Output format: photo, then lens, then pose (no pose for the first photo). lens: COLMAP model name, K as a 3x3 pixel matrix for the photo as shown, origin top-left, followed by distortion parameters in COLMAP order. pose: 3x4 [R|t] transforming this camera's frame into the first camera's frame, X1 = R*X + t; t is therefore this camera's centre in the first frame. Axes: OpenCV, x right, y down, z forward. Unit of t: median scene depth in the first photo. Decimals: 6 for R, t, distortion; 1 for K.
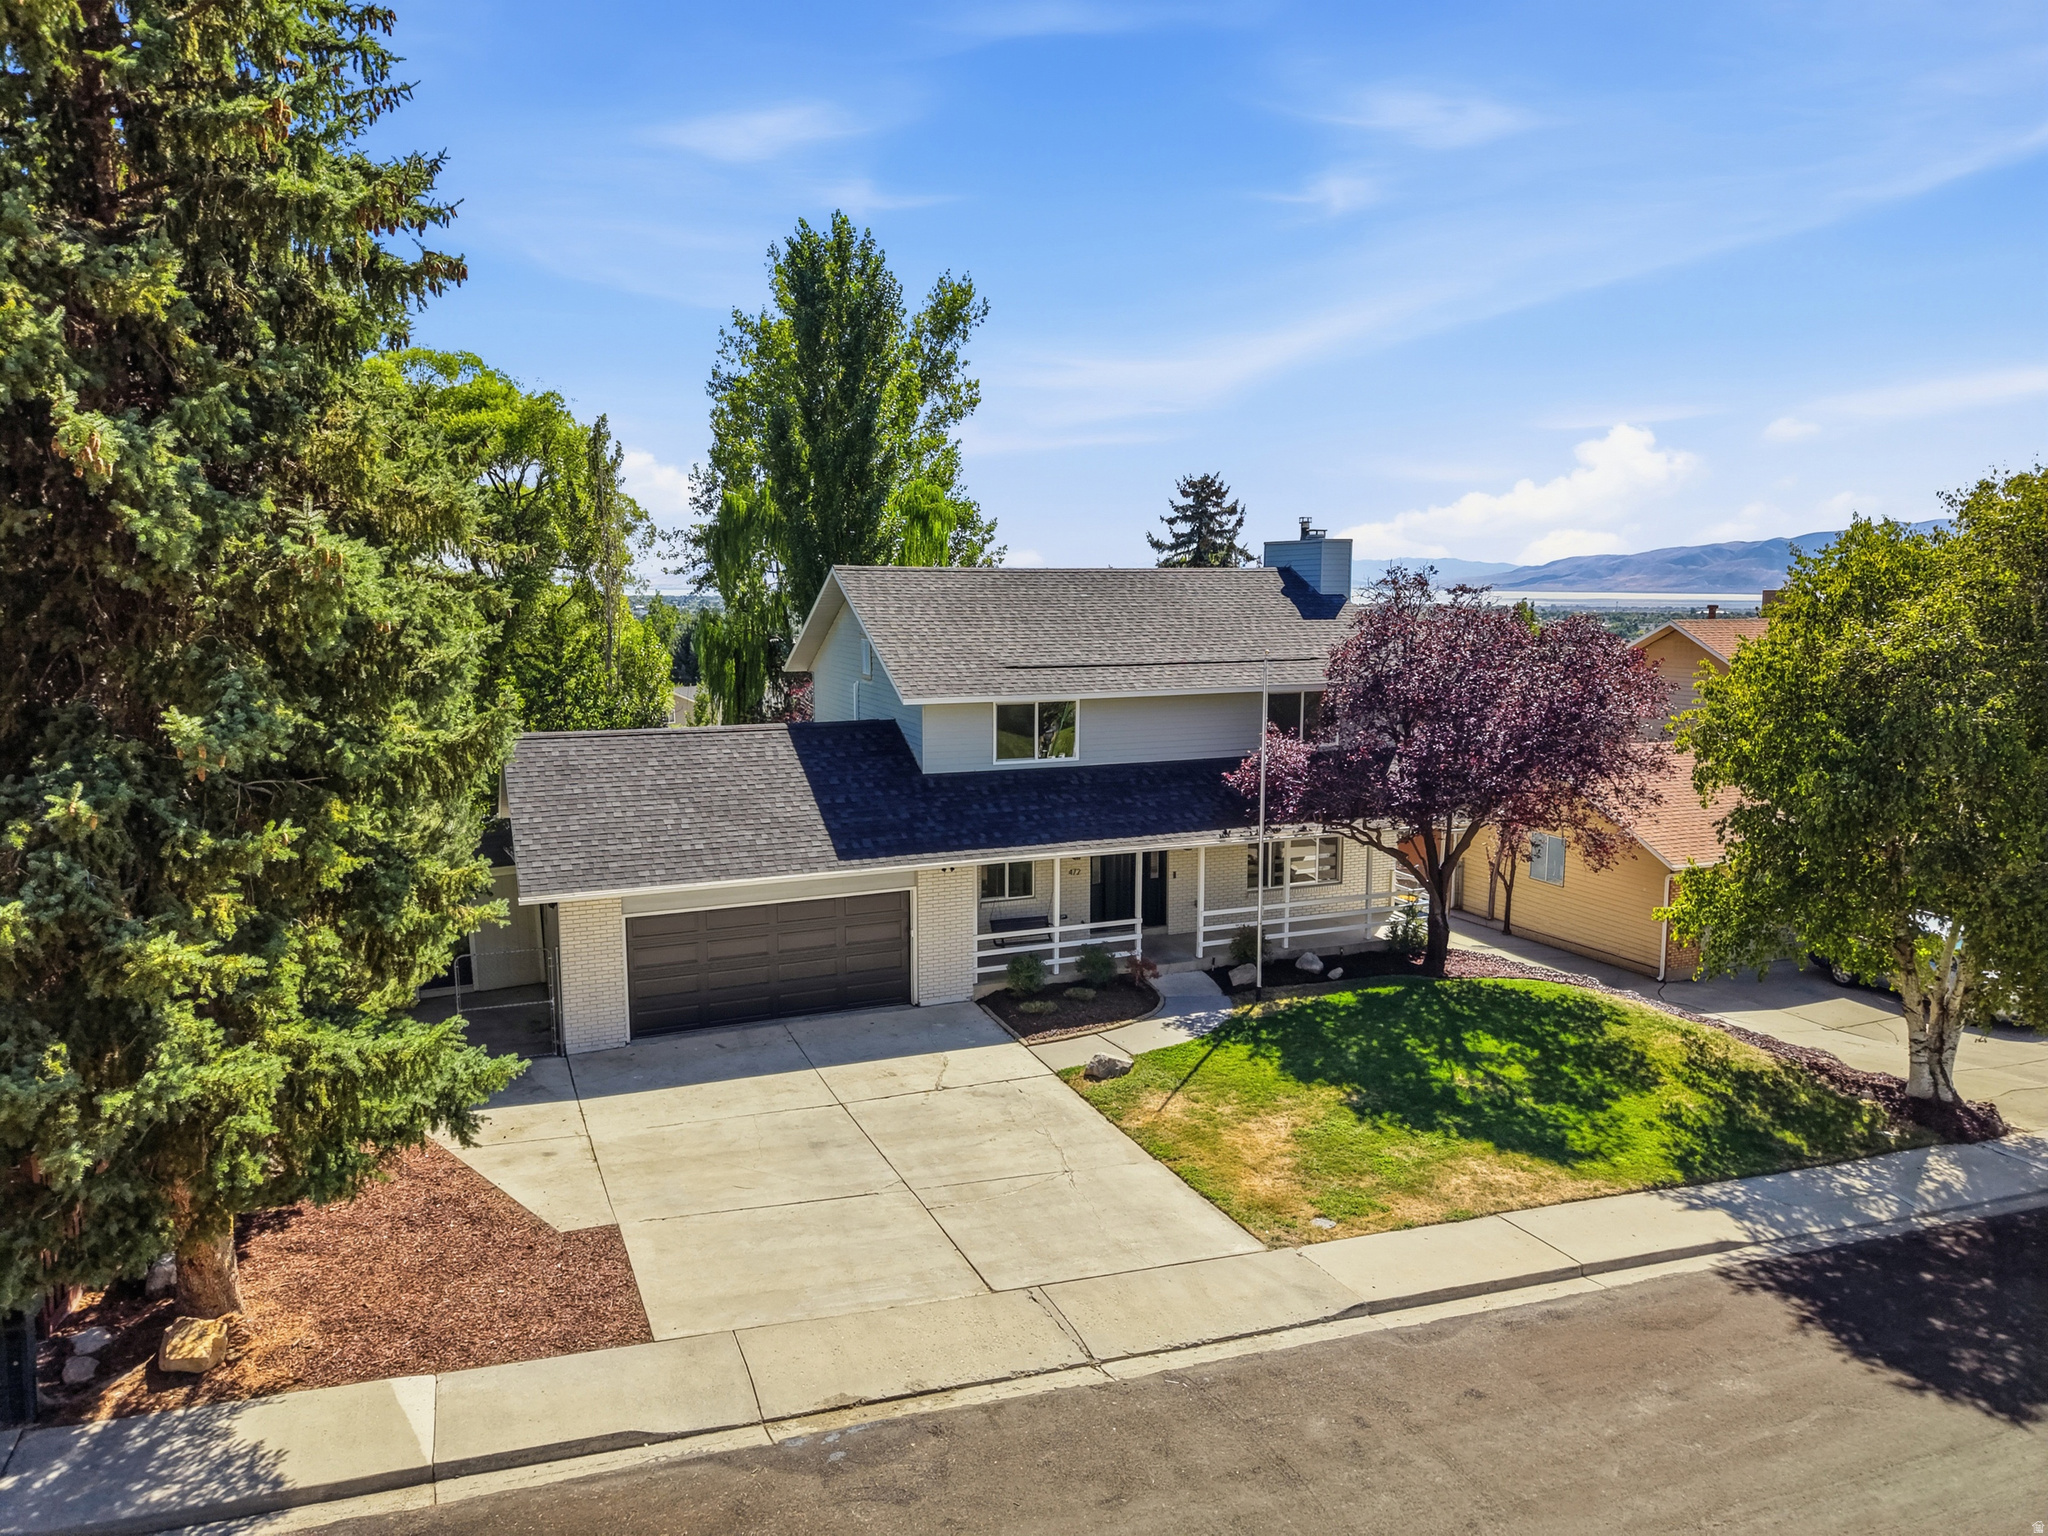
lens RADIAL K [[1375.2, 0, 1024.5], [0, 1375.2, 772.3], [0, 0, 1]] dist [0.017320, -0.006060]
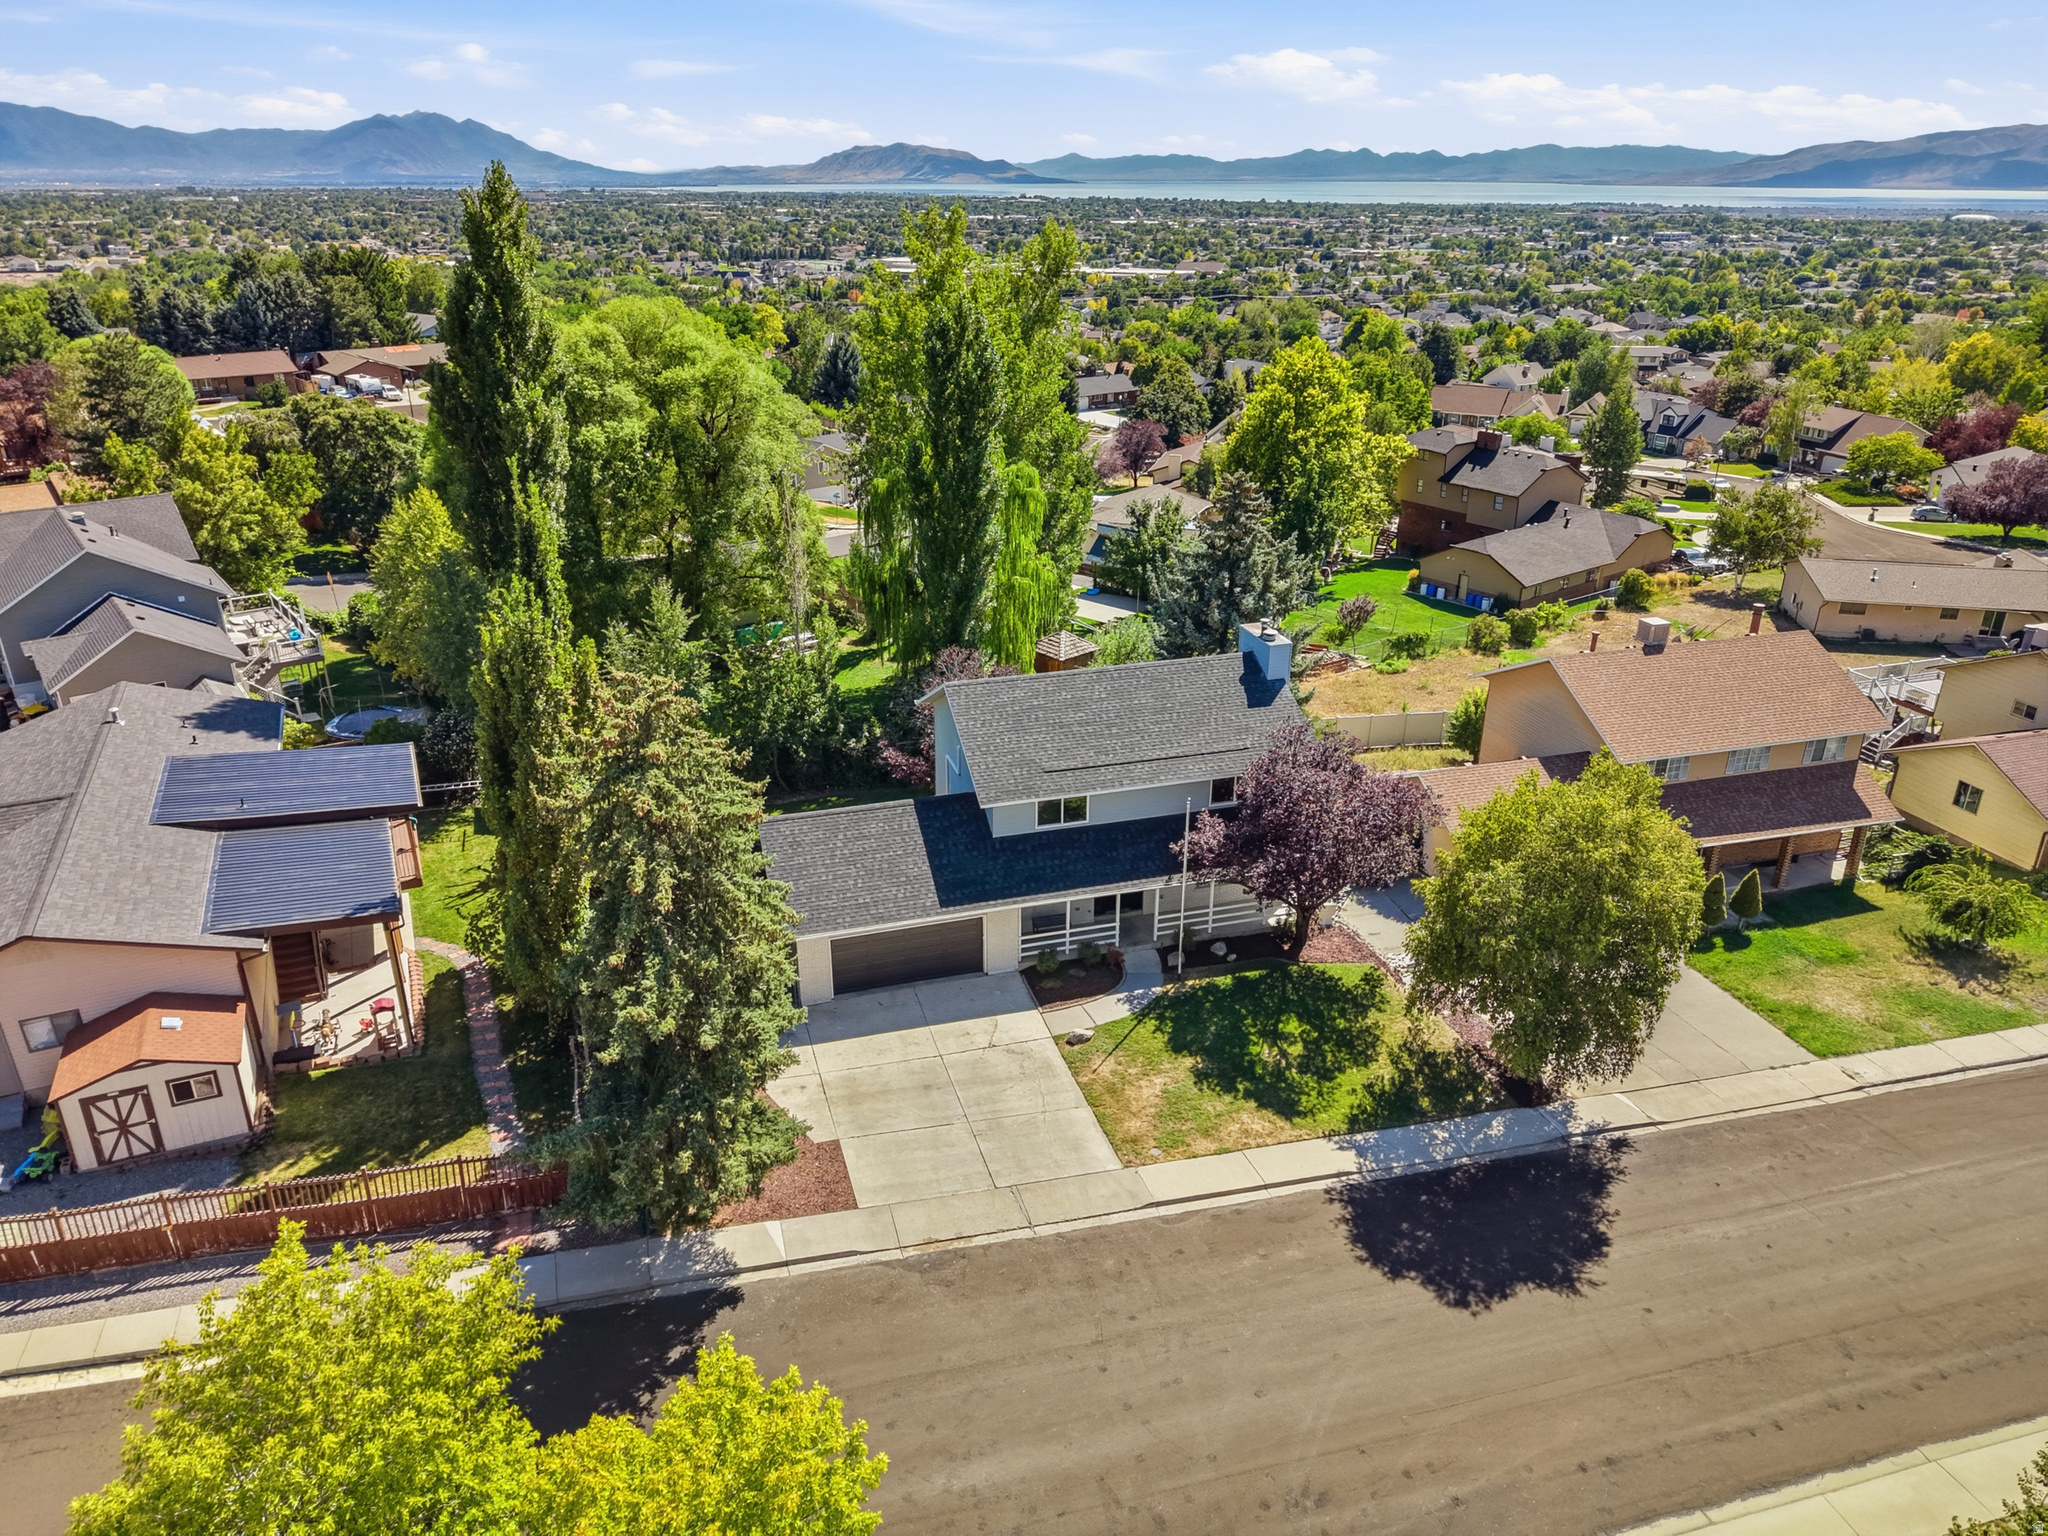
lens RADIAL K [[1375.2, 0, 1032.1], [0, 1375.2, 765.9], [0, 0, 1]] dist [0.017320, -0.006060]
pose [[0.994698, 0.045822, -0.092065, 0.149303], [-0.019064, 0.961889, 0.272775, -0.646380], [0.101055, -0.269574, 0.957663, -0.714075]]
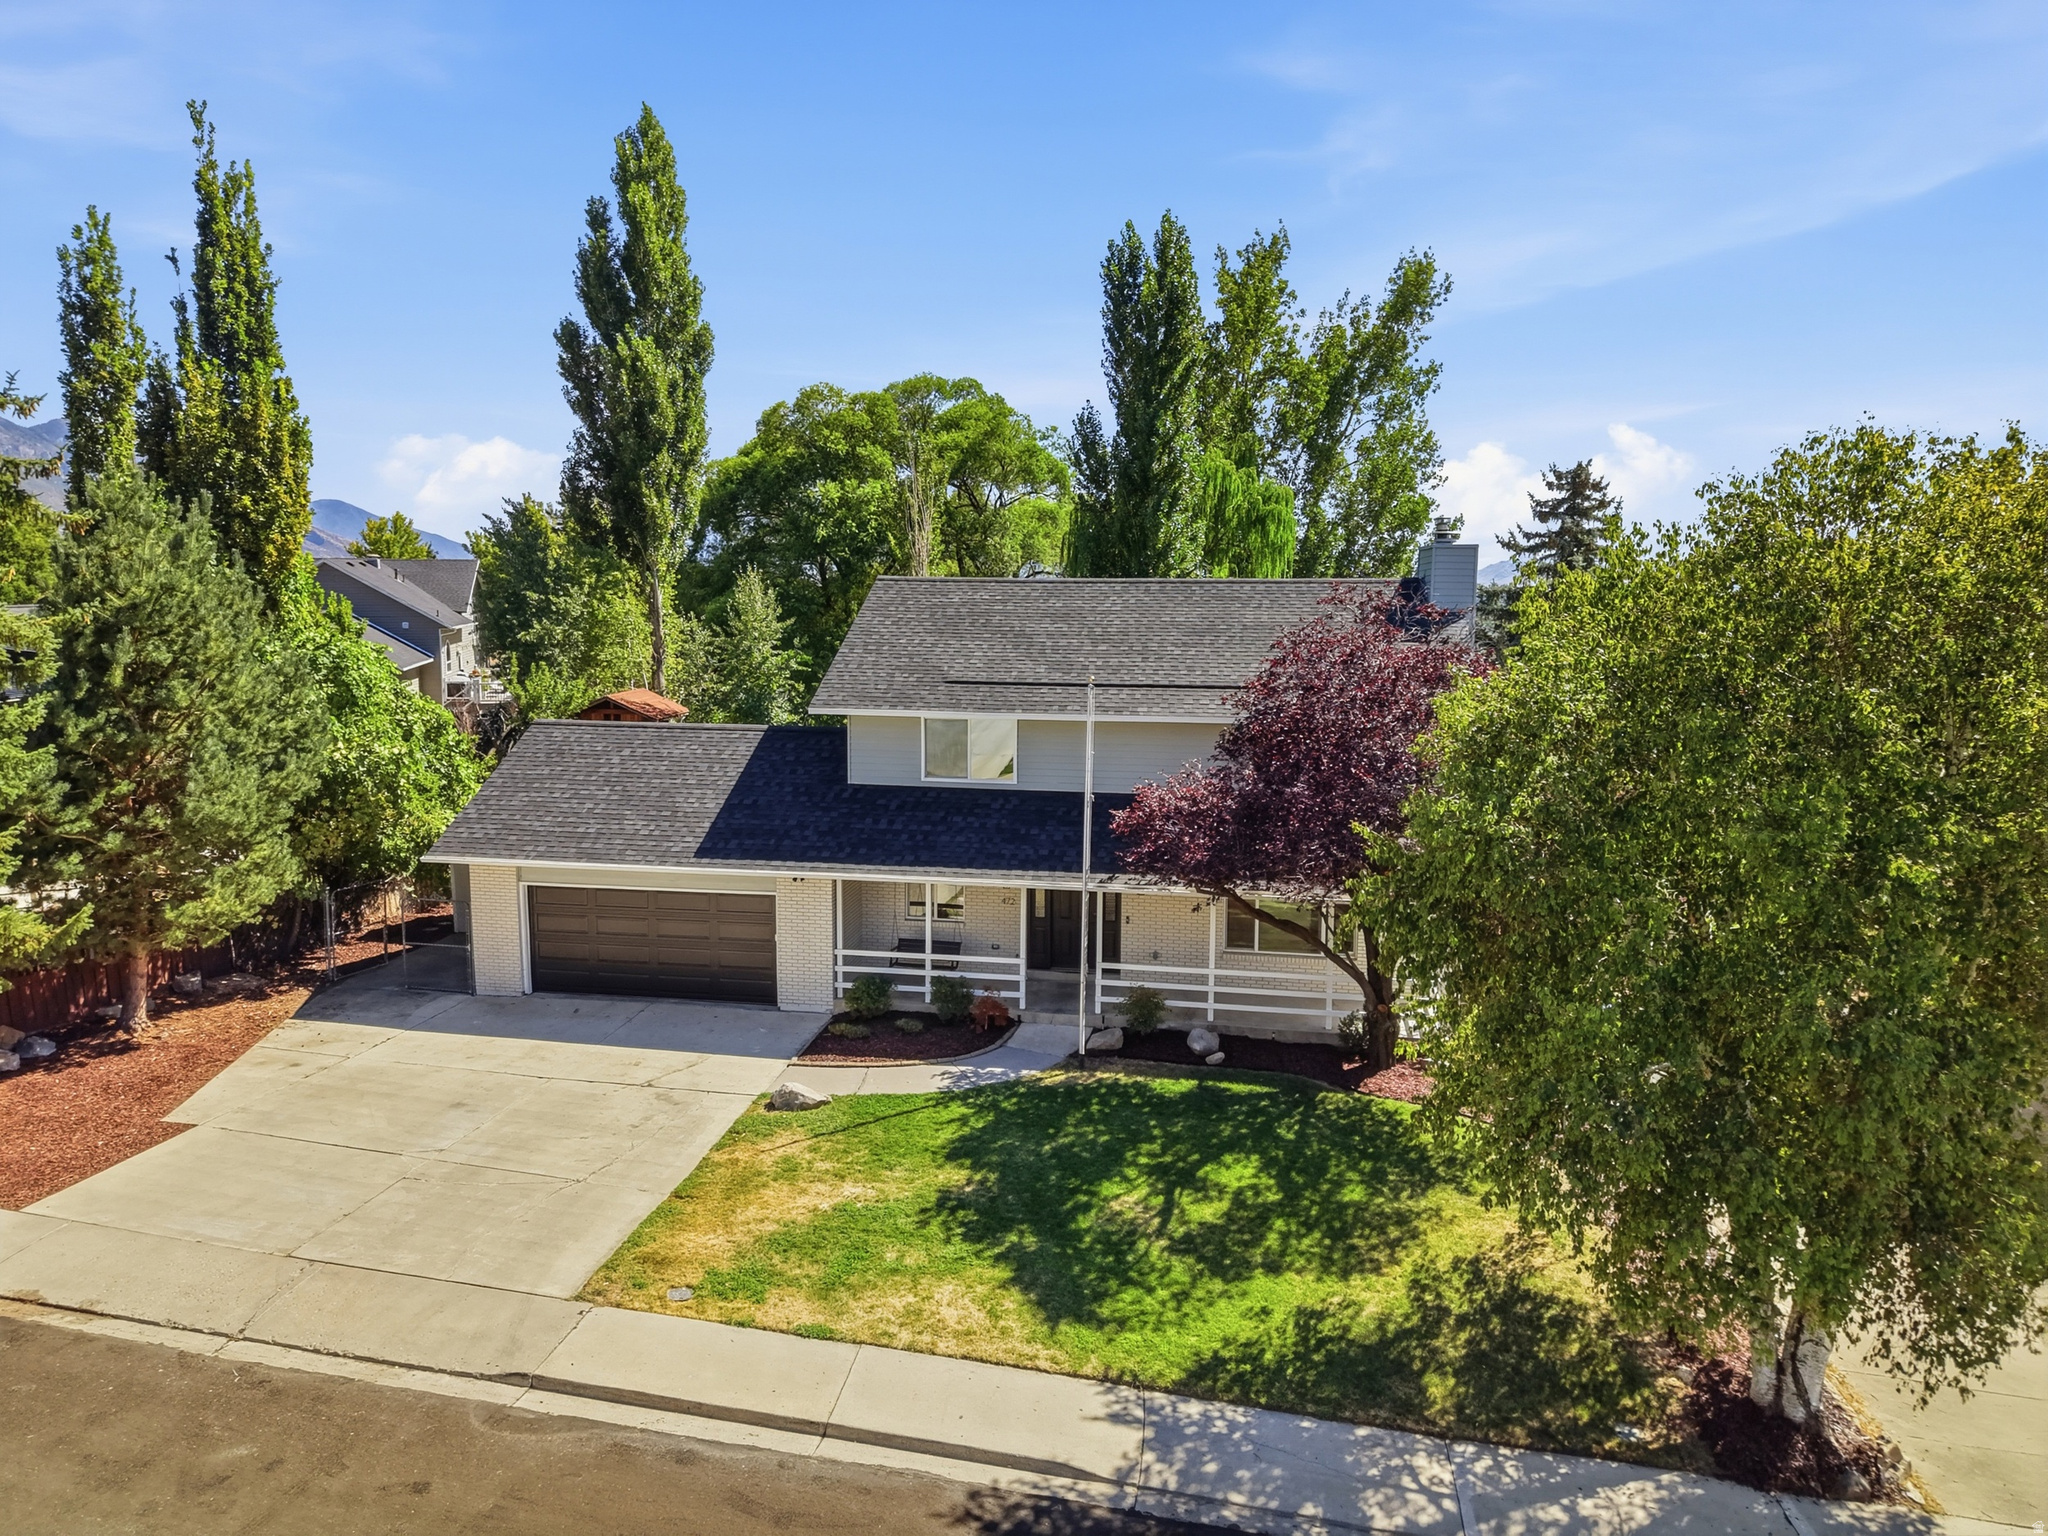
lens RADIAL K [[1375.2, 0, 1019.0], [0, 1375.2, 781.8], [0, 0, 1]] dist [0.017320, -0.006060]
pose [[0.842367, 0.084282, -0.532273, 0.661674], [-0.080520, 0.996292, 0.030326, -0.047392], [0.532855, 0.017313, 0.846029, 0.250969]]
